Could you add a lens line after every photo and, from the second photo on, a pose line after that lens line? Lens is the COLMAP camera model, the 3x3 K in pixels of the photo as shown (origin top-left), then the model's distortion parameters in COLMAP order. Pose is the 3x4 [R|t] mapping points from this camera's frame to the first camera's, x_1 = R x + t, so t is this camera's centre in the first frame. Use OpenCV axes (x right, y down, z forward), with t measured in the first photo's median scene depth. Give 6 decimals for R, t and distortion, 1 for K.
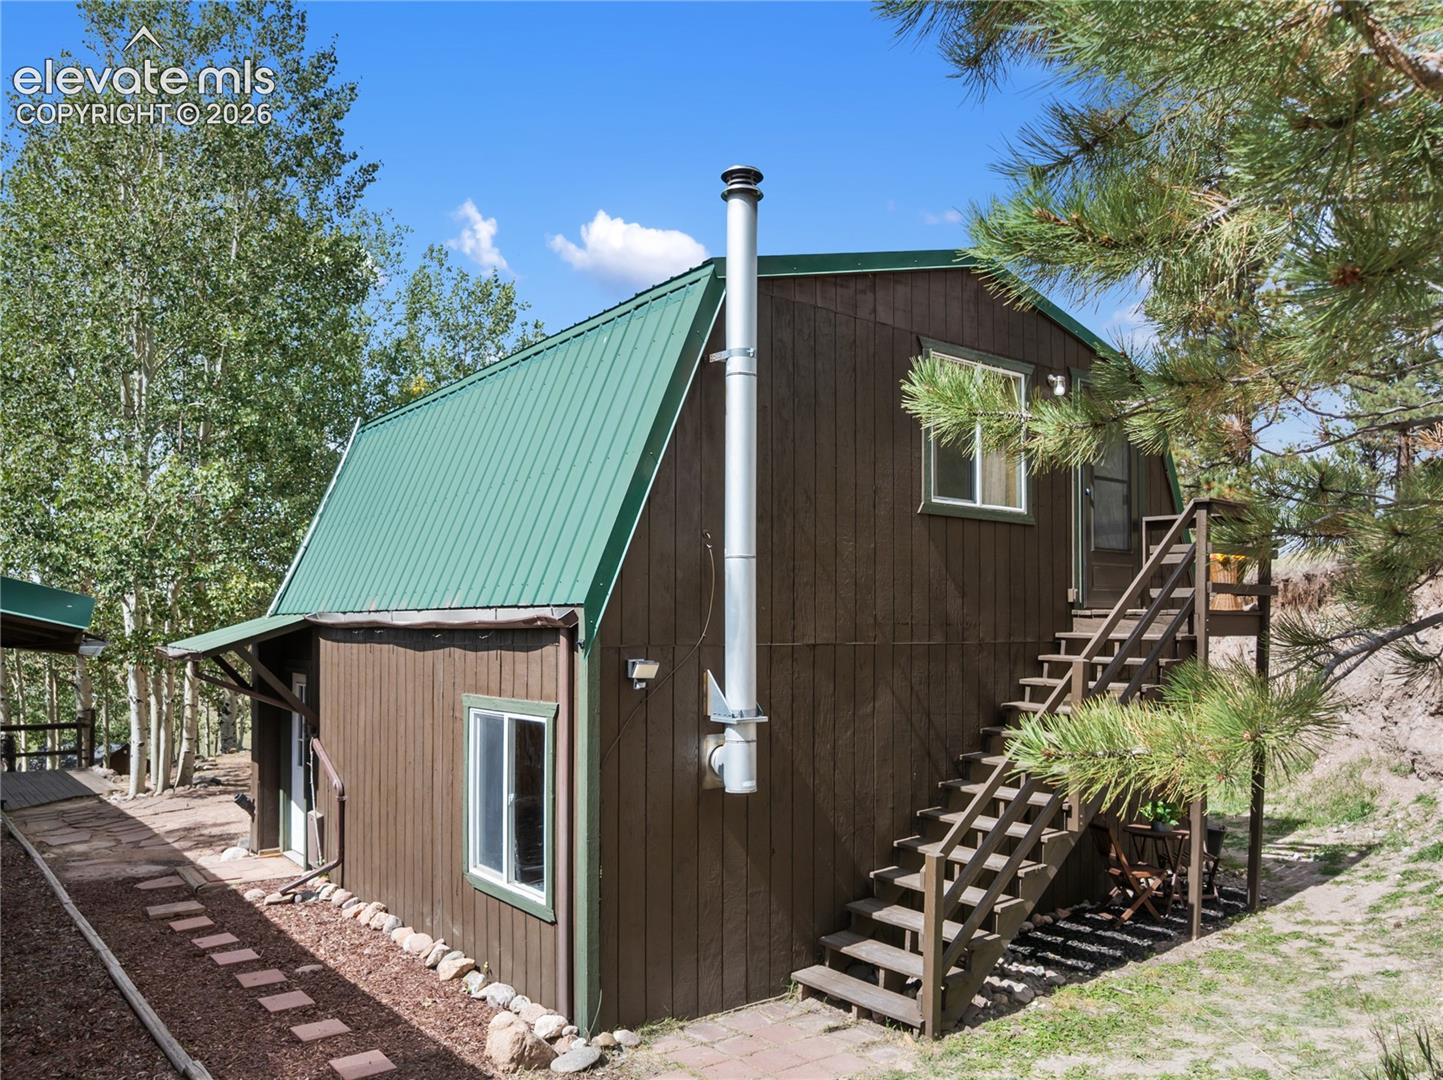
lens RADIAL K [[1089.6, 0, 773.8], [0, 1089.6, 543.0], [0, 0, 1]] dist [-0.073140, 0.044313]
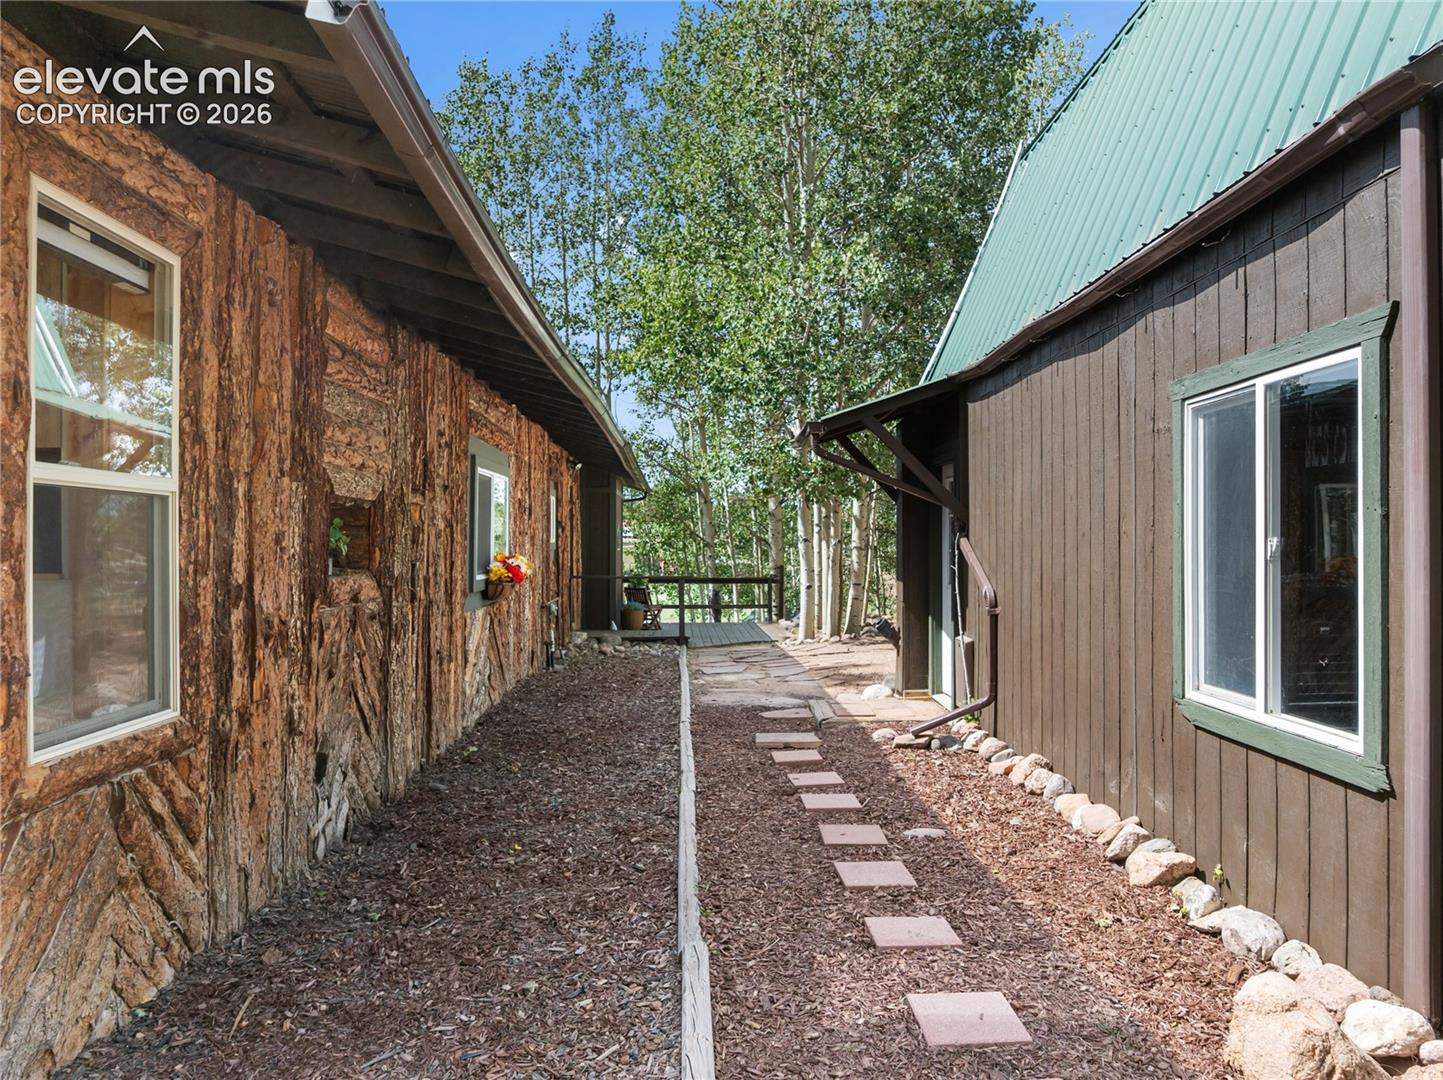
lens RADIAL K [[1089.6, 0, 773.8], [0, 1089.6, 543.0], [0, 0, 1]] dist [-0.073140, 0.044313]
pose [[0.810189, 0.004686, -0.586150, -0.129523], [0.036305, 0.997647, 0.058158, 0.184017], [0.585044, -0.068399, 0.808112, 0.434291]]
